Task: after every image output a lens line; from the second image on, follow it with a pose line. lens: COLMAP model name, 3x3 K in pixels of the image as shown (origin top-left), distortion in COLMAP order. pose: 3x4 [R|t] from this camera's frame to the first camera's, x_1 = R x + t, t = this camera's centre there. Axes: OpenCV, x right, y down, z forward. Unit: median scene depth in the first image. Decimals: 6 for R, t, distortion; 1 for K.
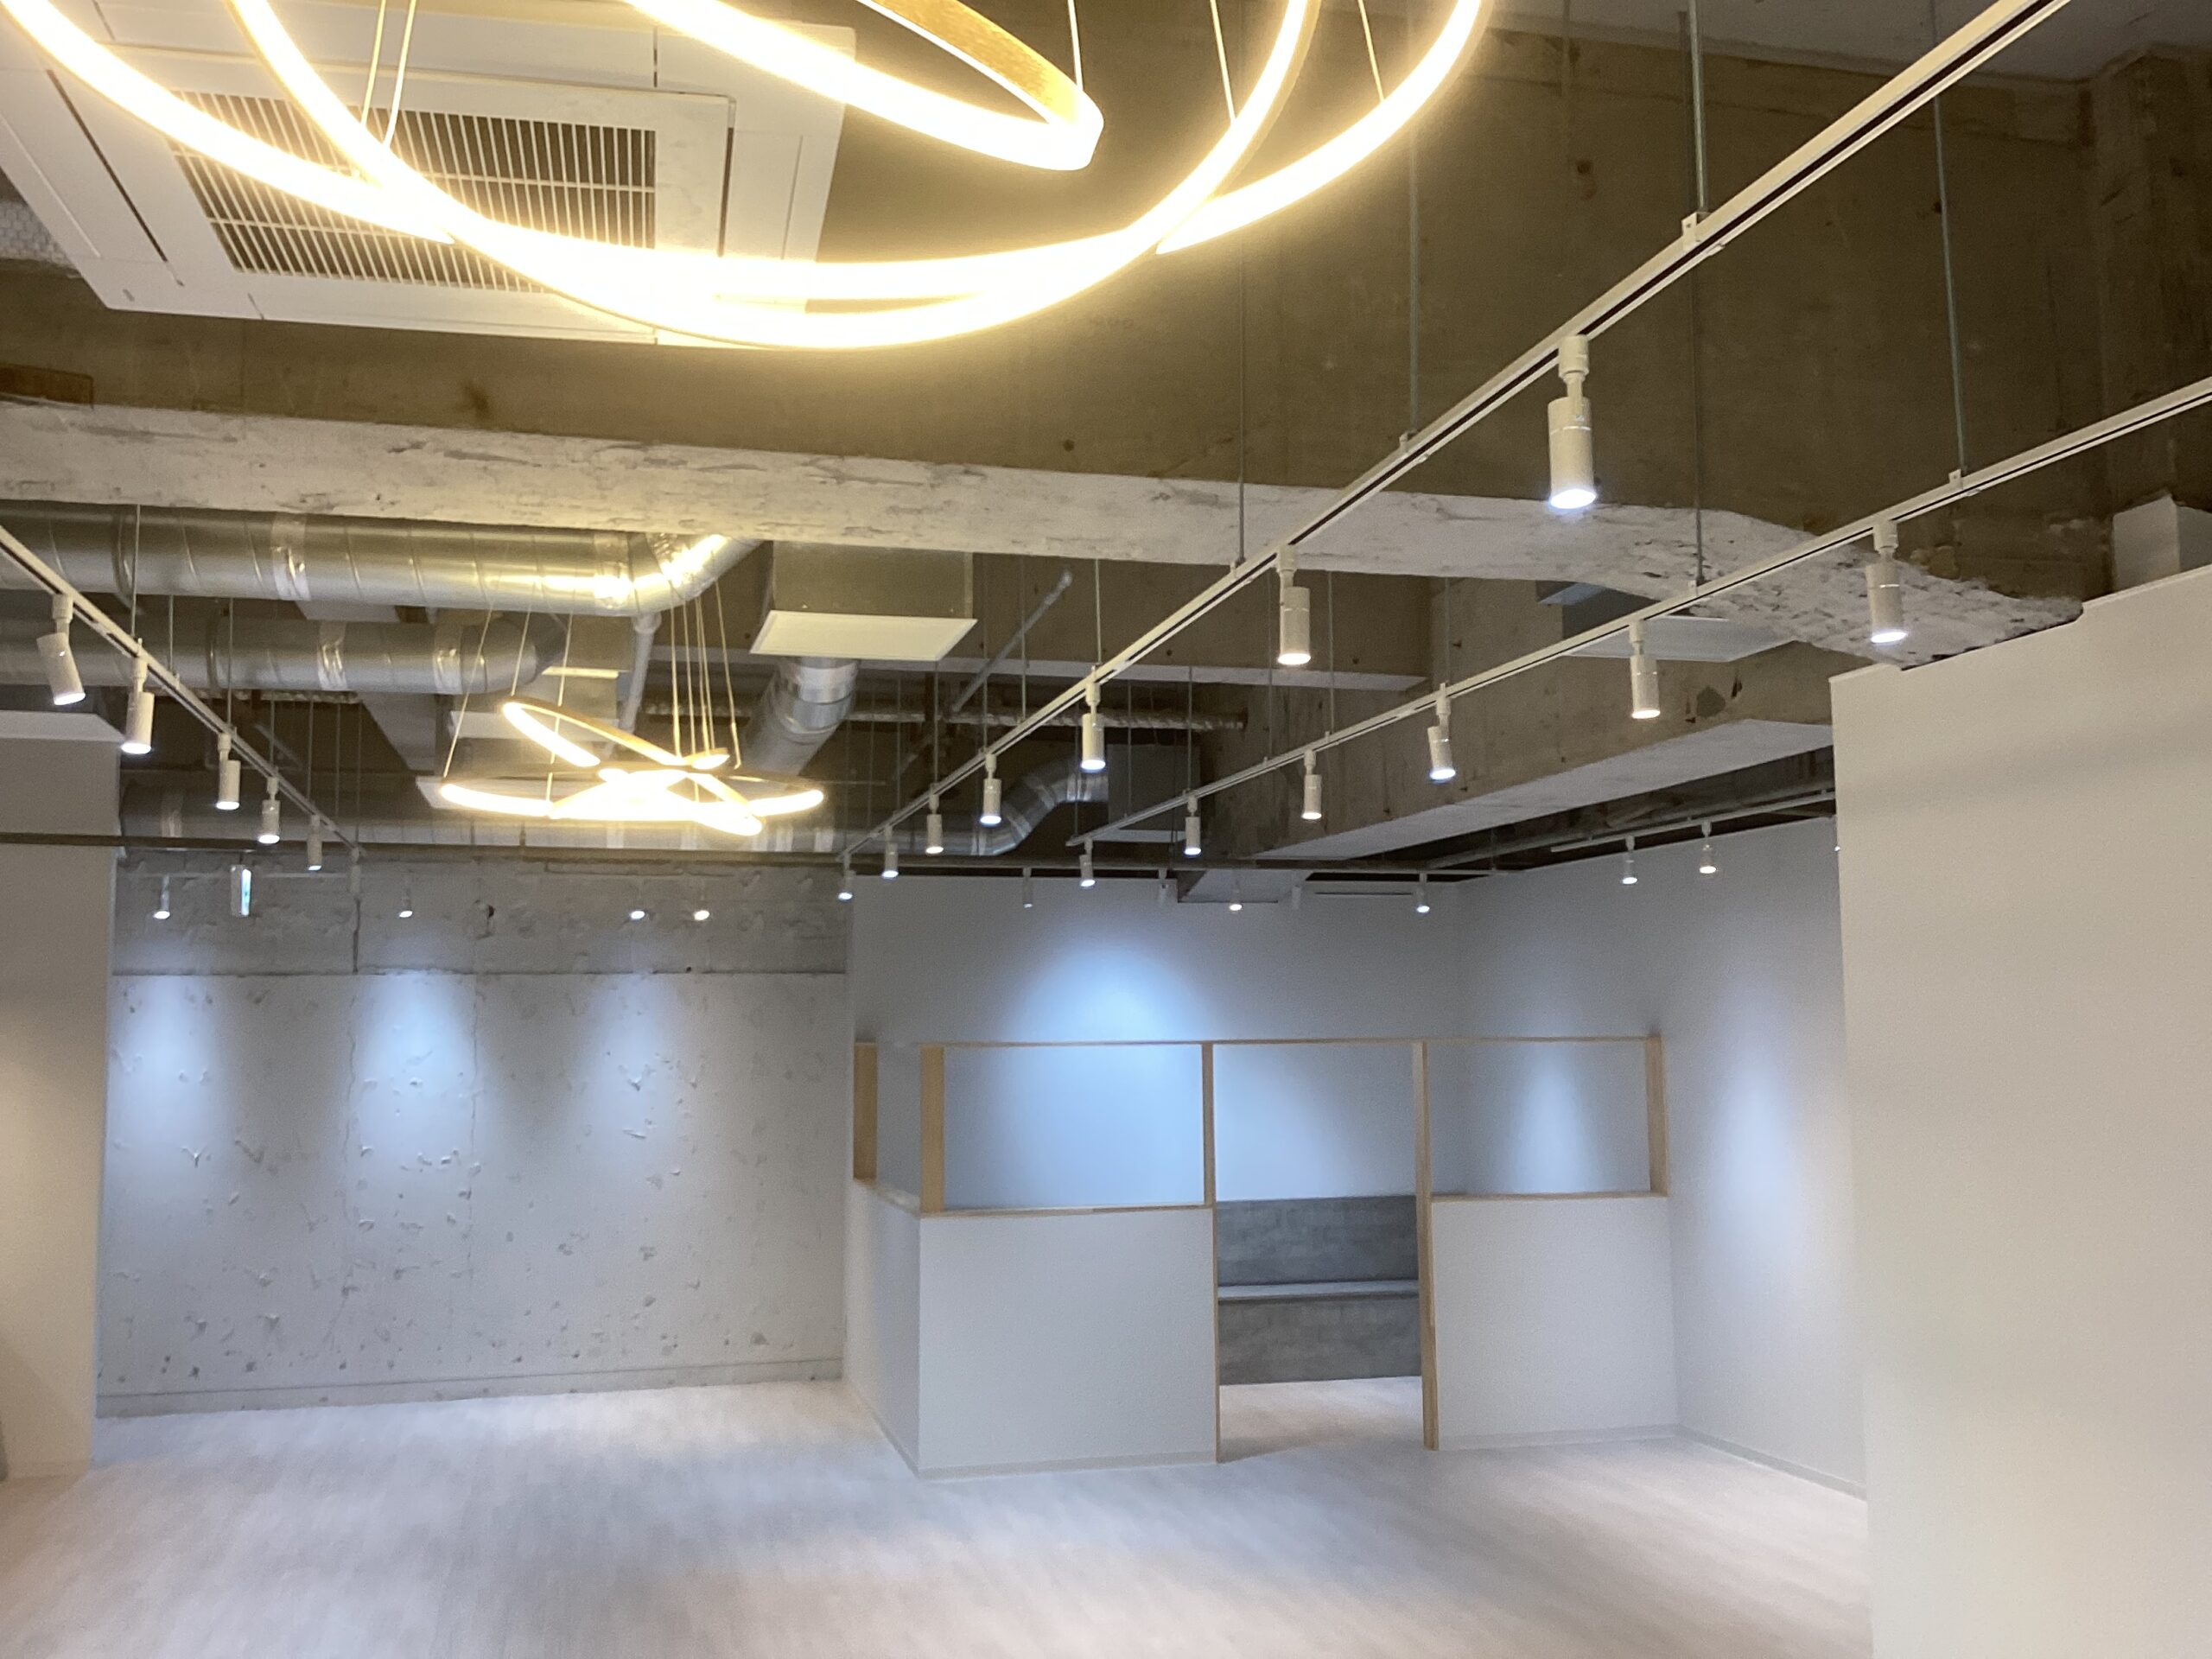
lens RADIAL K [[2044.3, 0, 1100.4], [0, 2044.3, 845.7], [0, 0, 1]] dist [0.117569, -0.232689]
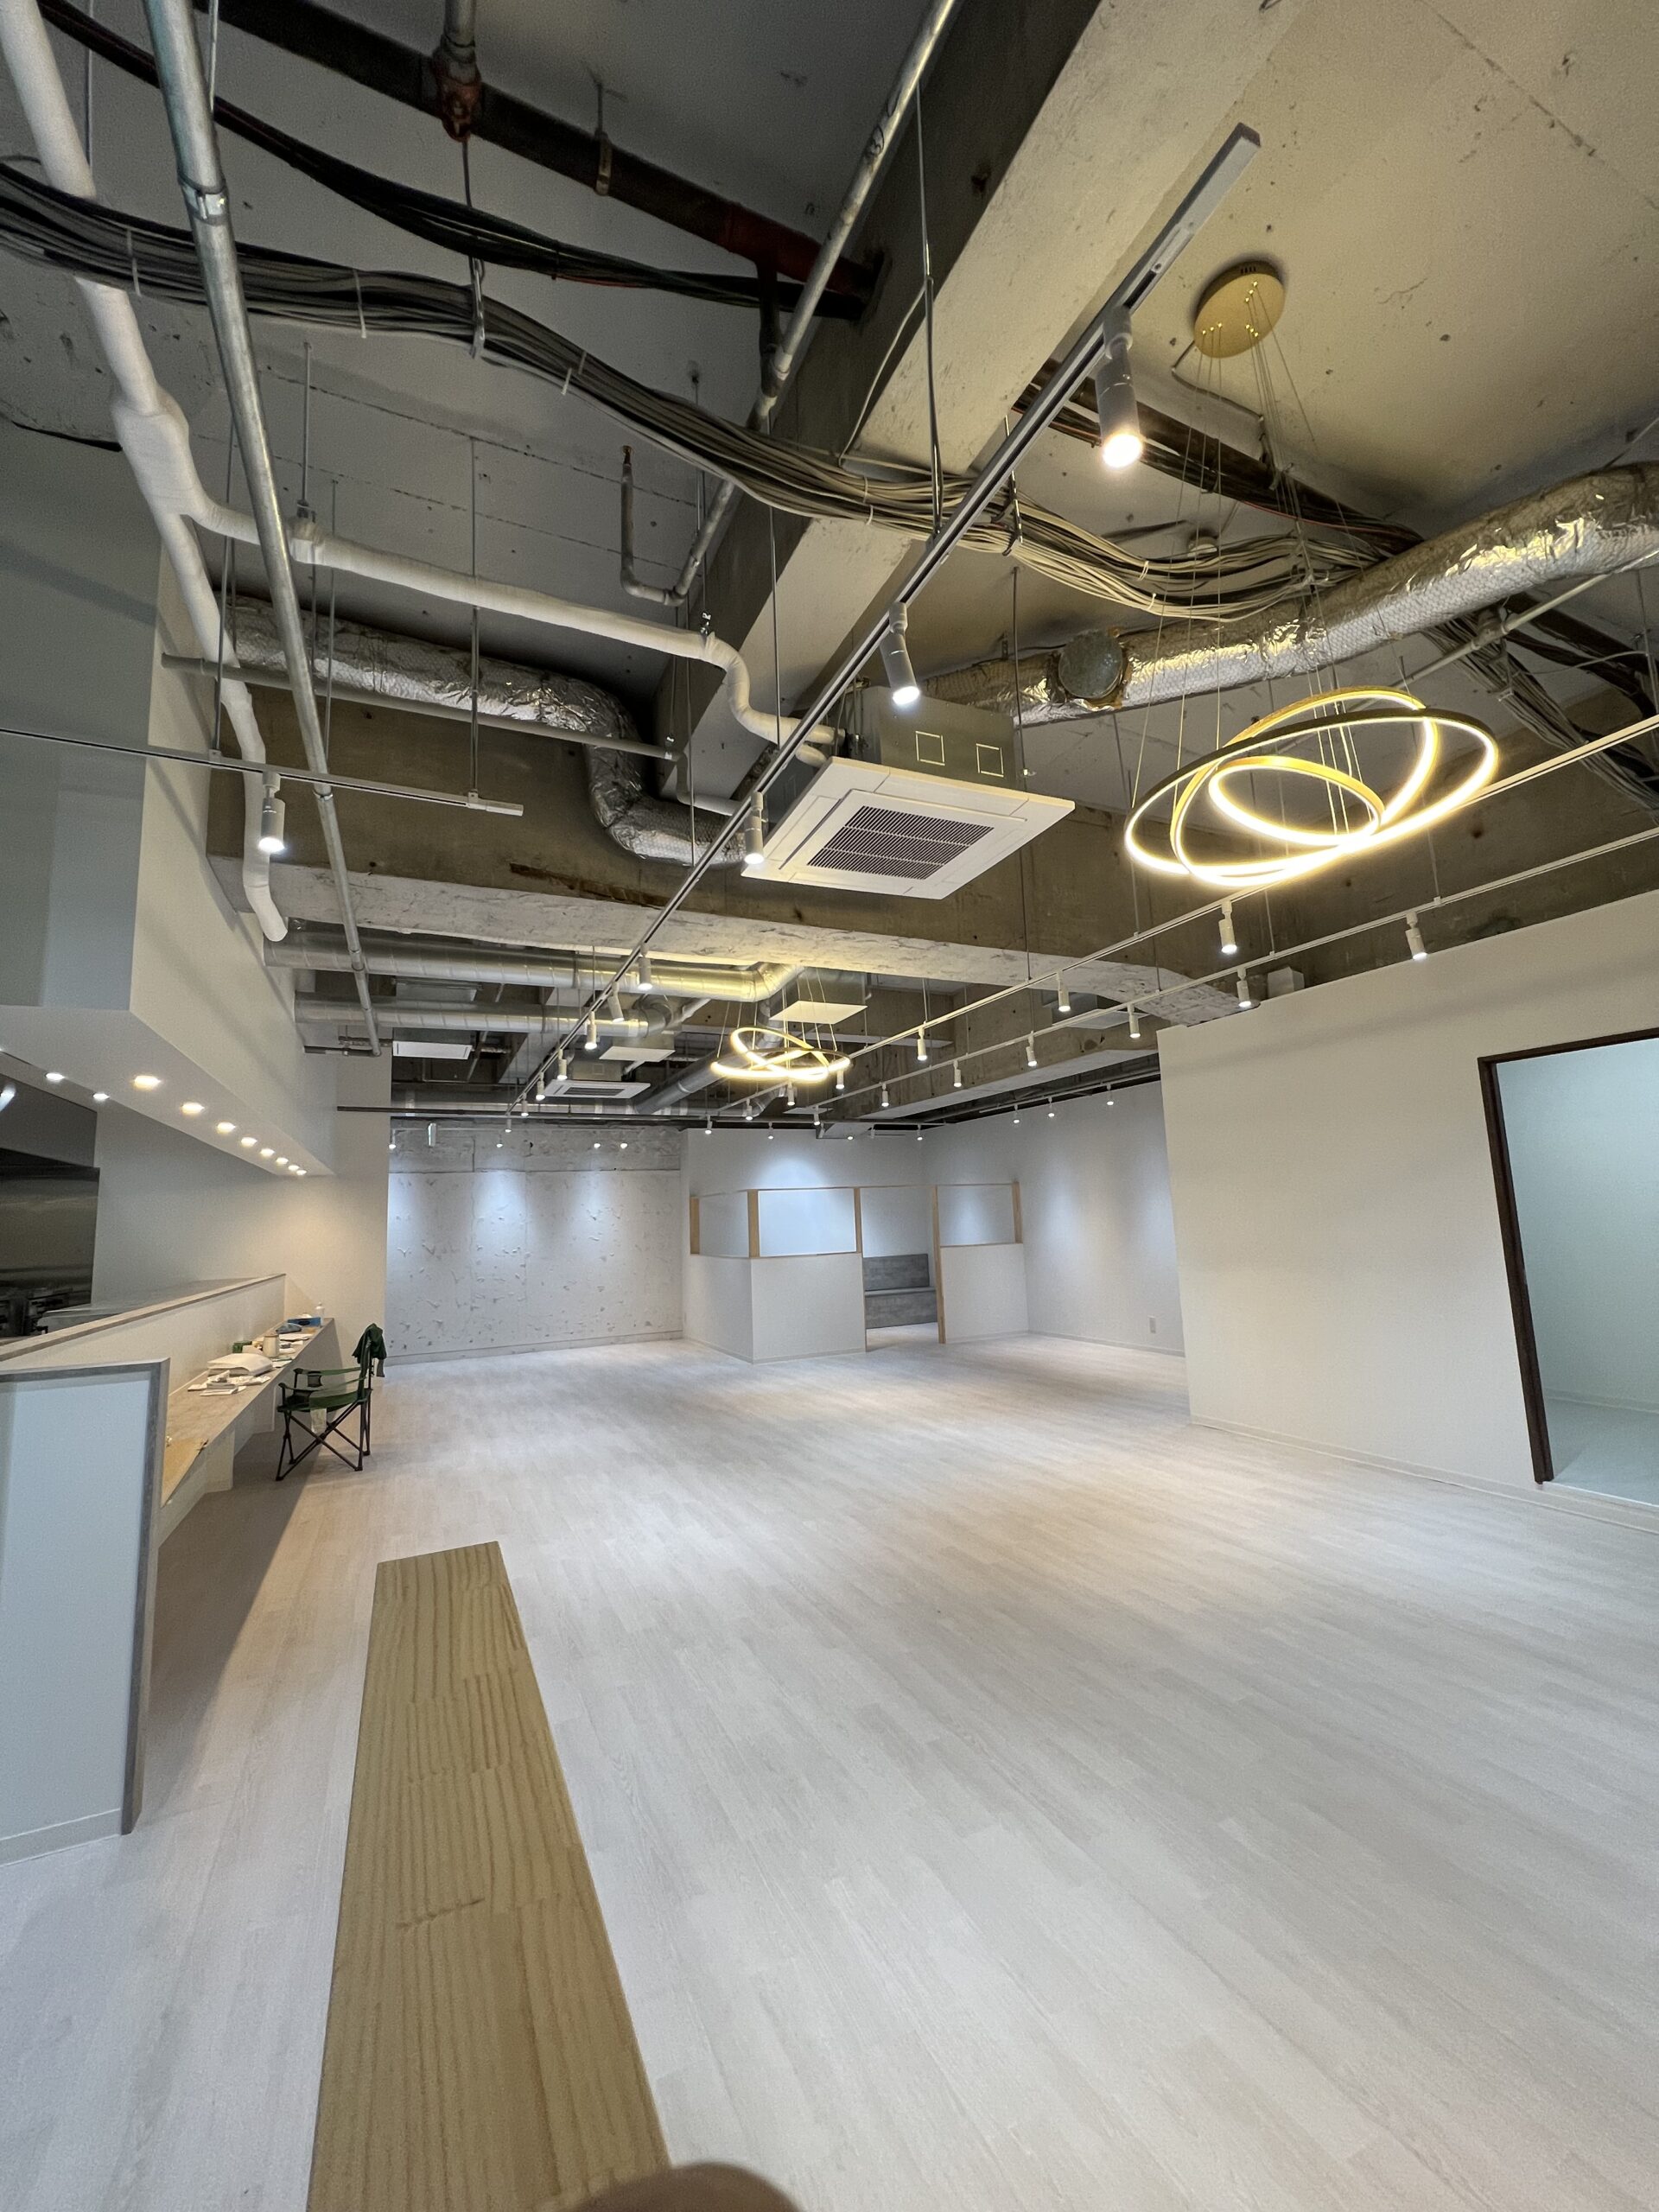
lens RADIAL K [[901.6, 0, 829.5], [0, 901.6, 1106.0], [0, 0, 1]] dist [0.000542, 0.000026]
pose [[0.981471, -0.004524, 0.191557, -0.183238], [0.012308, 0.999145, -0.039464, 0.036862], [-0.191214, 0.041090, 0.980688, -0.083230]]
